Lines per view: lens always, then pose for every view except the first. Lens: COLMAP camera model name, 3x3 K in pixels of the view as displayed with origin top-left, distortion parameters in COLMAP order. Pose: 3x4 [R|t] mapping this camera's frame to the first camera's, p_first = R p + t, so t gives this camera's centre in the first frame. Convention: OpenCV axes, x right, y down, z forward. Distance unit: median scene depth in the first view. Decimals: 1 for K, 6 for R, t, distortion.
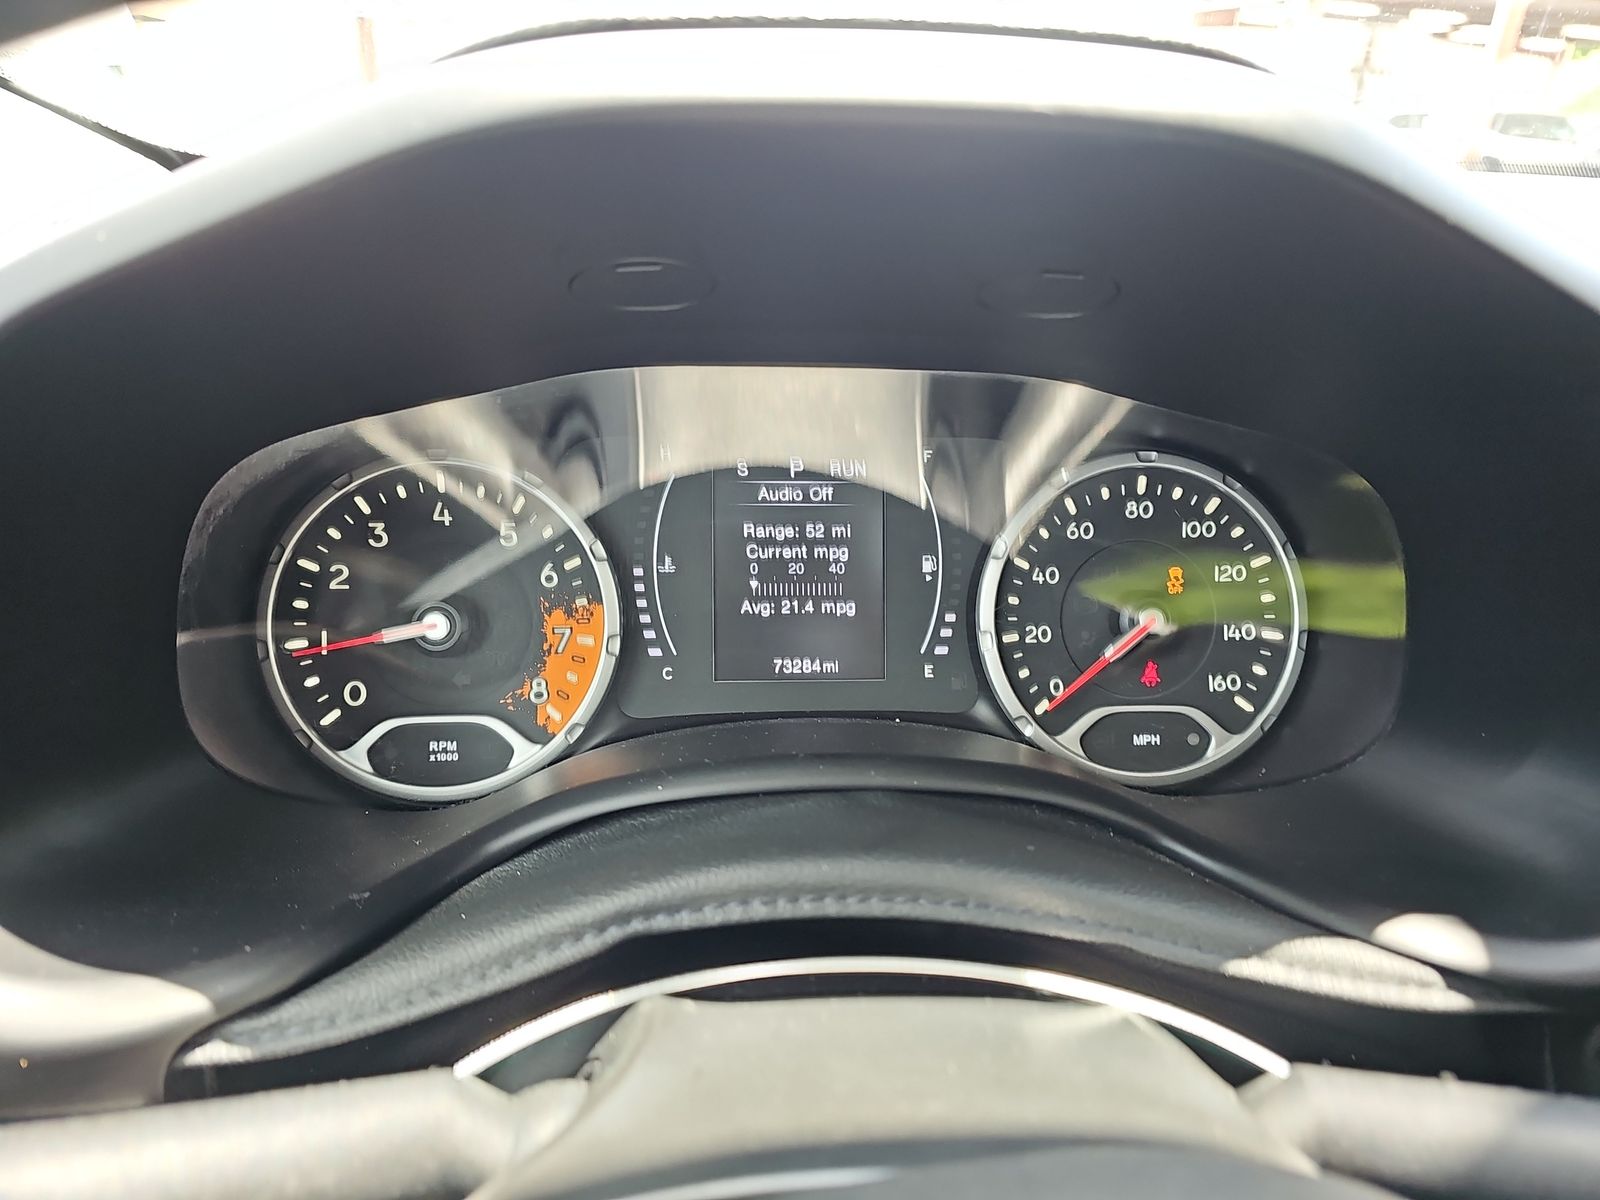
lens RADIAL K [[1102.9, 0, 792.8], [0, 1102.9, 605.5], [0, 0, 1]] dist [0.019681, -0.022478]
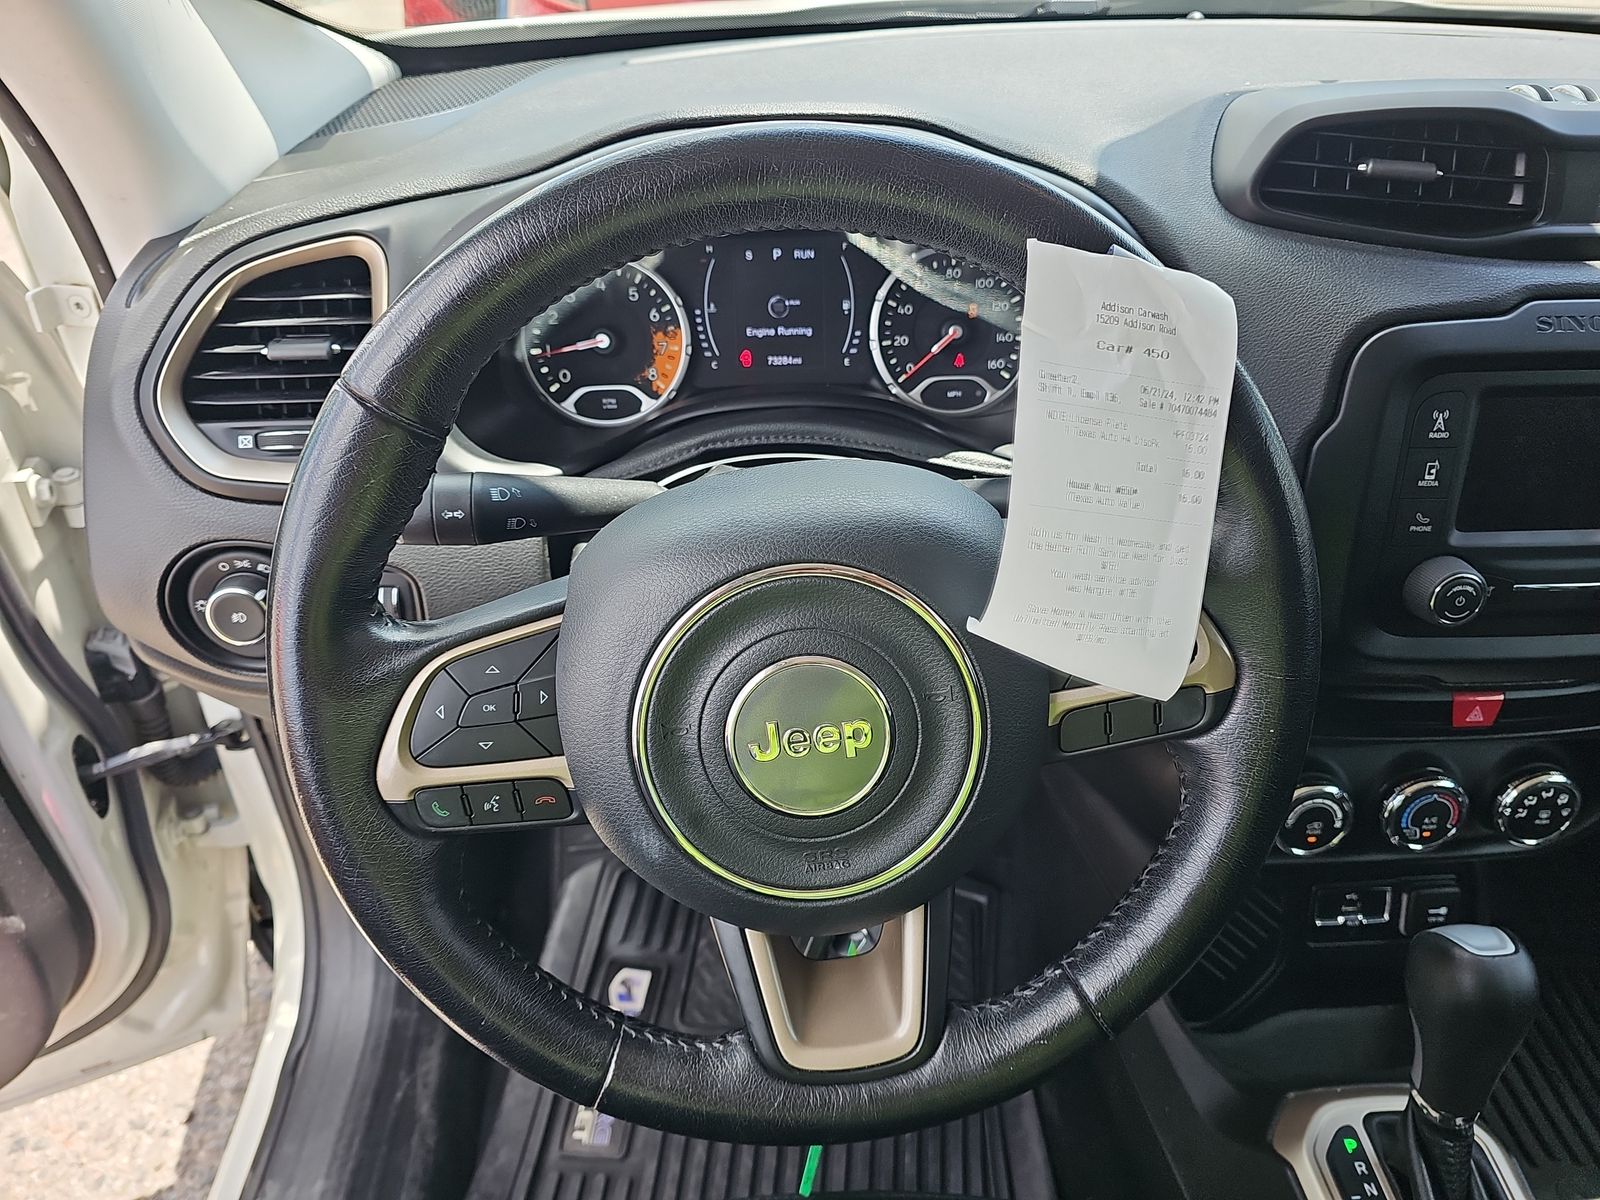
lens RADIAL K [[1102.9, 0, 809.1], [0, 1102.9, 612.7], [0, 0, 1]] dist [0.019681, -0.022478]
pose [[0.999695, -0.015579, -0.019180, 0.089193], [0.019657, 0.971729, 0.235280, 0.031032], [0.014972, -0.235585, 0.971738, -1.049305]]
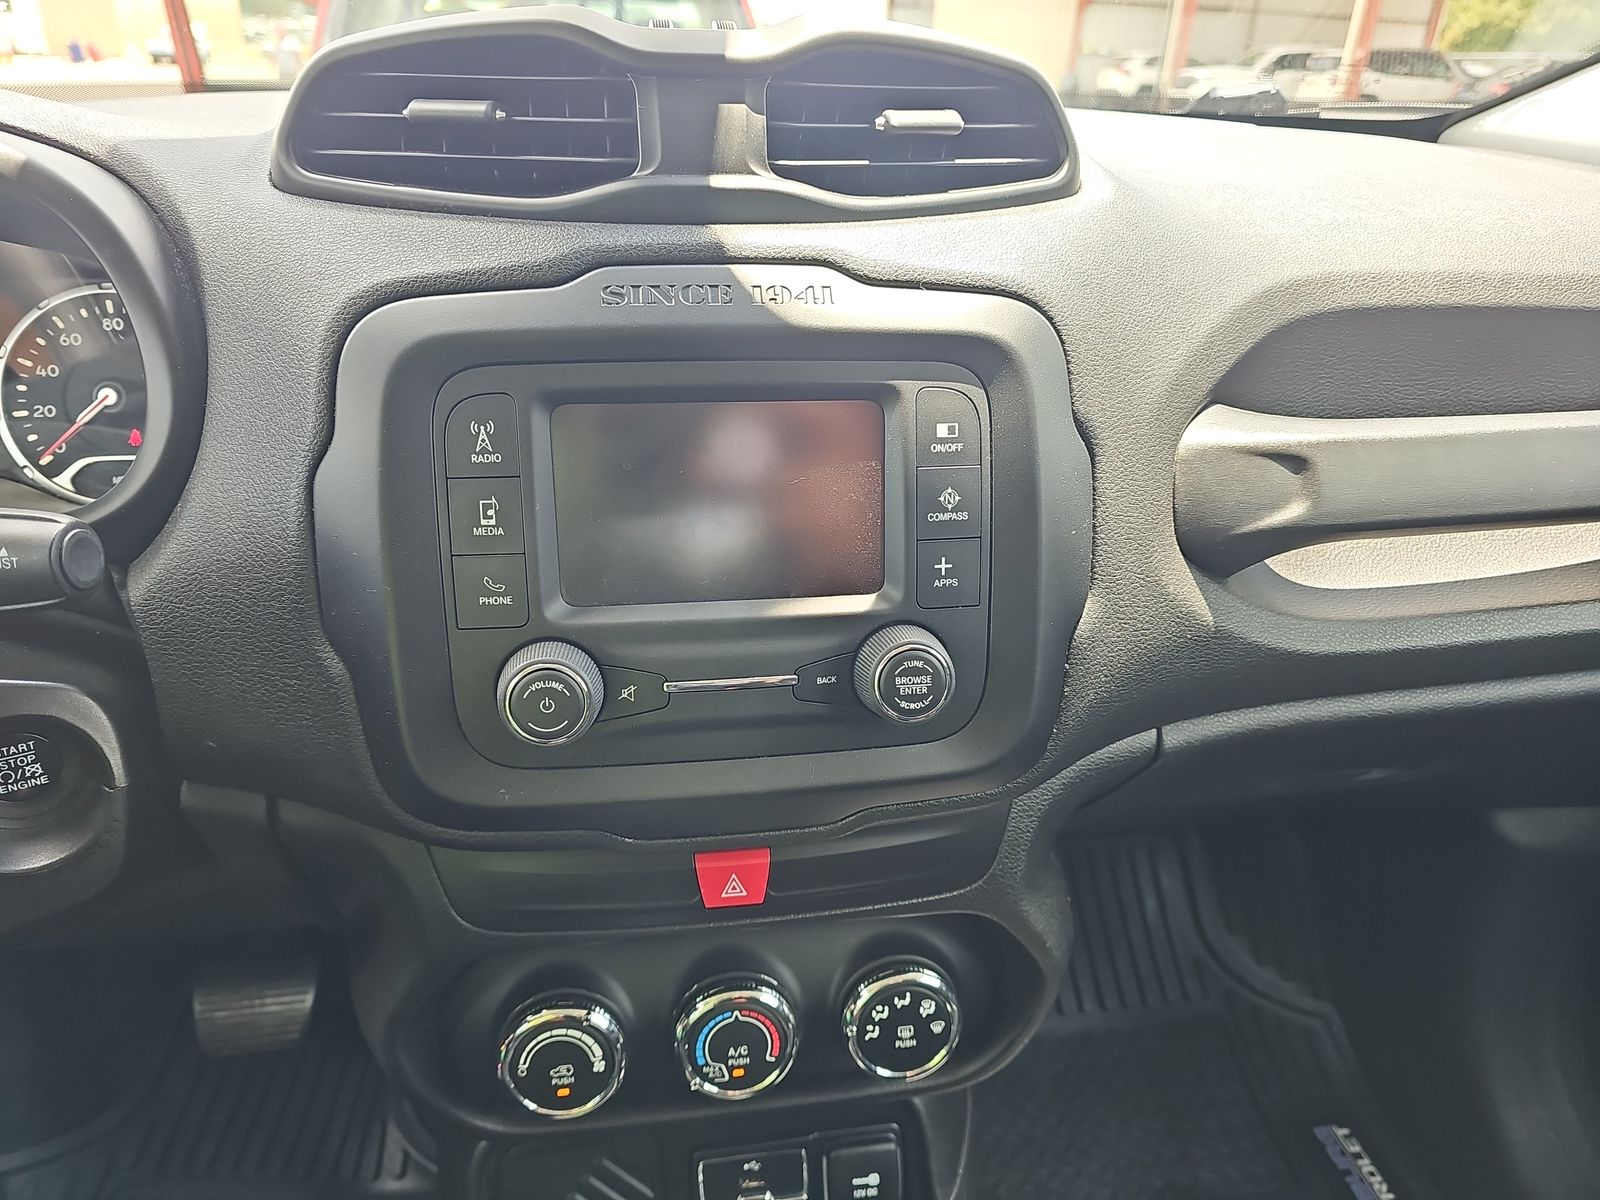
lens RADIAL K [[1102.9, 0, 796.8], [0, 1102.9, 604.2], [0, 0, 1]] dist [0.019681, -0.022478]
pose [[0.996992, -0.049041, 0.060016, 1.133041], [0.046643, 0.998081, 0.040731, 0.272300], [-0.061898, -0.037809, 0.997366, -0.548842]]
